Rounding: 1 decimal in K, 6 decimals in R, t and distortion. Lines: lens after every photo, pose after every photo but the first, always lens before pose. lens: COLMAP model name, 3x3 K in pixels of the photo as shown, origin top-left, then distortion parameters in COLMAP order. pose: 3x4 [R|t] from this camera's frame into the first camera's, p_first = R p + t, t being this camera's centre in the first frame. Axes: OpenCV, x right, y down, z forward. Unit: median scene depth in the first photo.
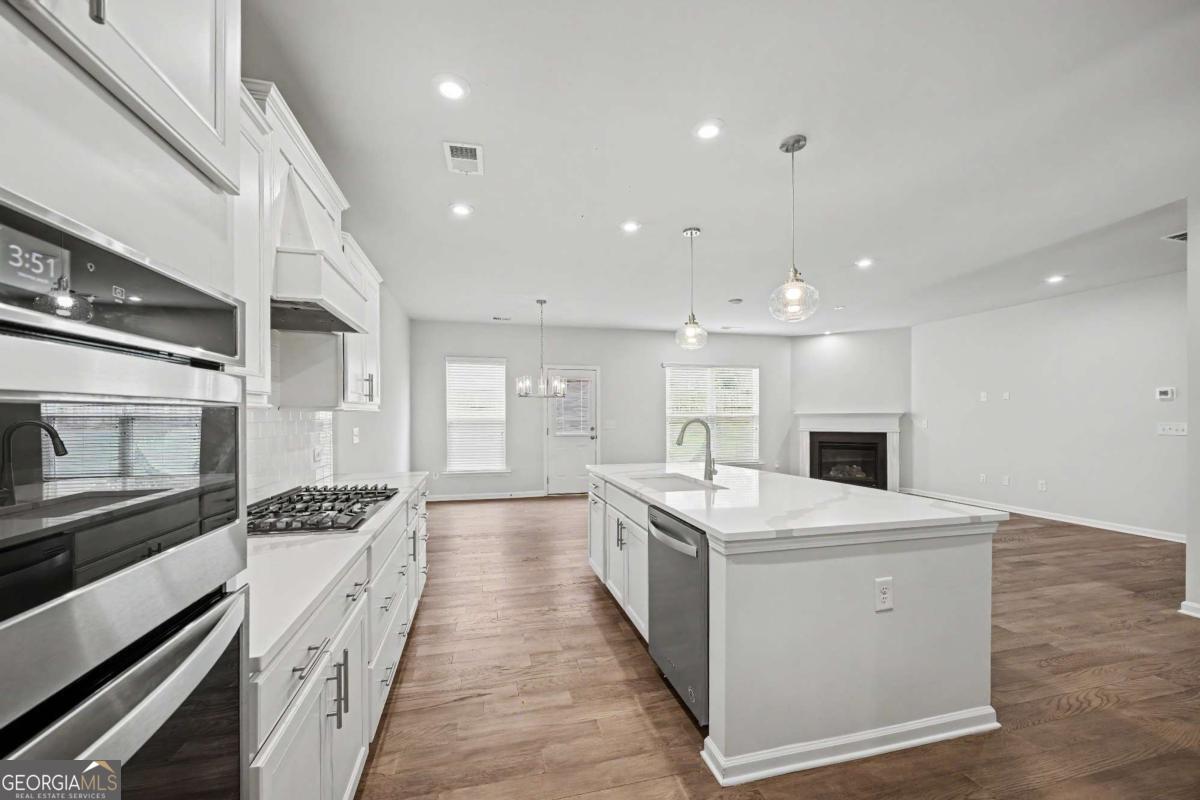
lens RADIAL K [[467.0, 0, 603.4], [0, 467.0, 412.9], [0, 0, 1]] dist [0.001359, 0.000138]
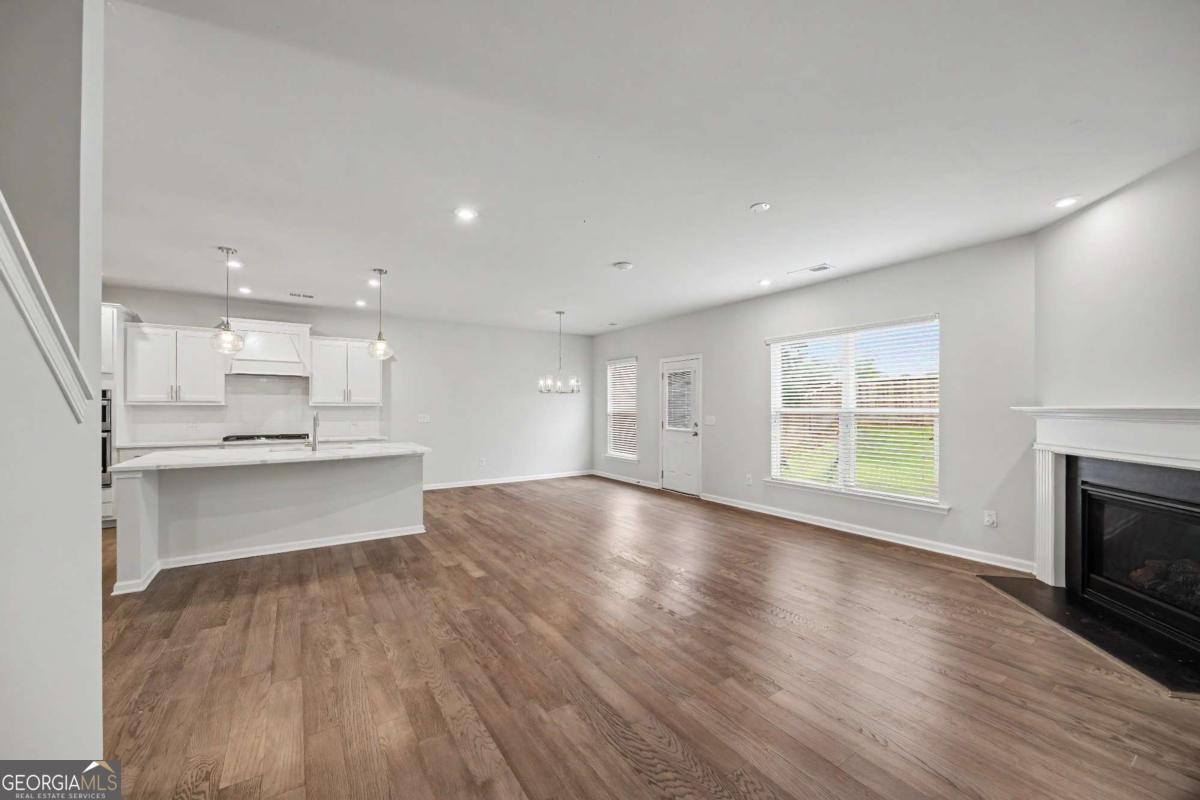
lens RADIAL K [[467.0, 0, 603.4], [0, 467.0, 412.9], [0, 0, 1]] dist [0.001359, 0.000138]
pose [[0.326940, 0.014361, -0.944936, 0.780369], [0.003192, 0.999862, 0.016300, -0.003538], [0.945040, -0.008345, 0.326849, 0.553186]]
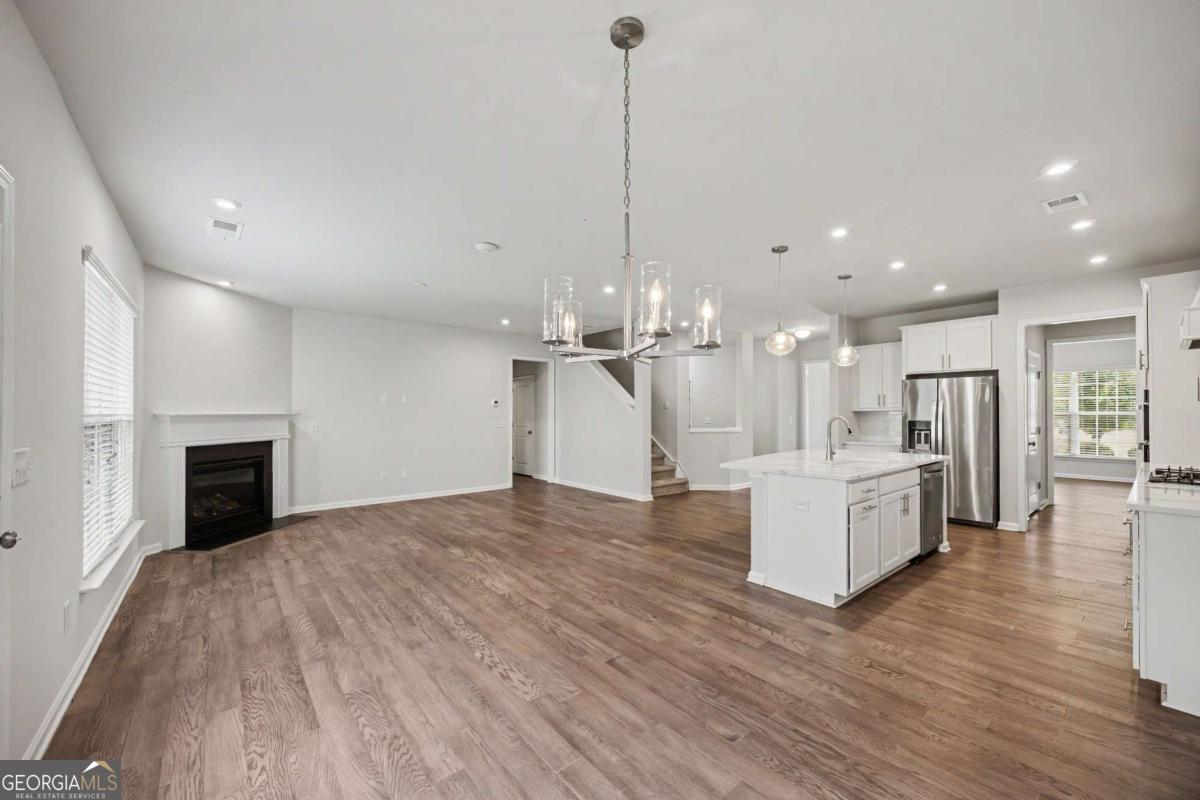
lens RADIAL K [[467.0, 0, 603.4], [0, 467.0, 412.9], [0, 0, 1]] dist [0.001359, 0.000138]
pose [[-0.423154, 0.001711, 0.906056, -0.301770], [-0.005055, 0.999978, -0.004249, 0.000401], [-0.906044, -0.006379, -0.423136, 0.876642]]
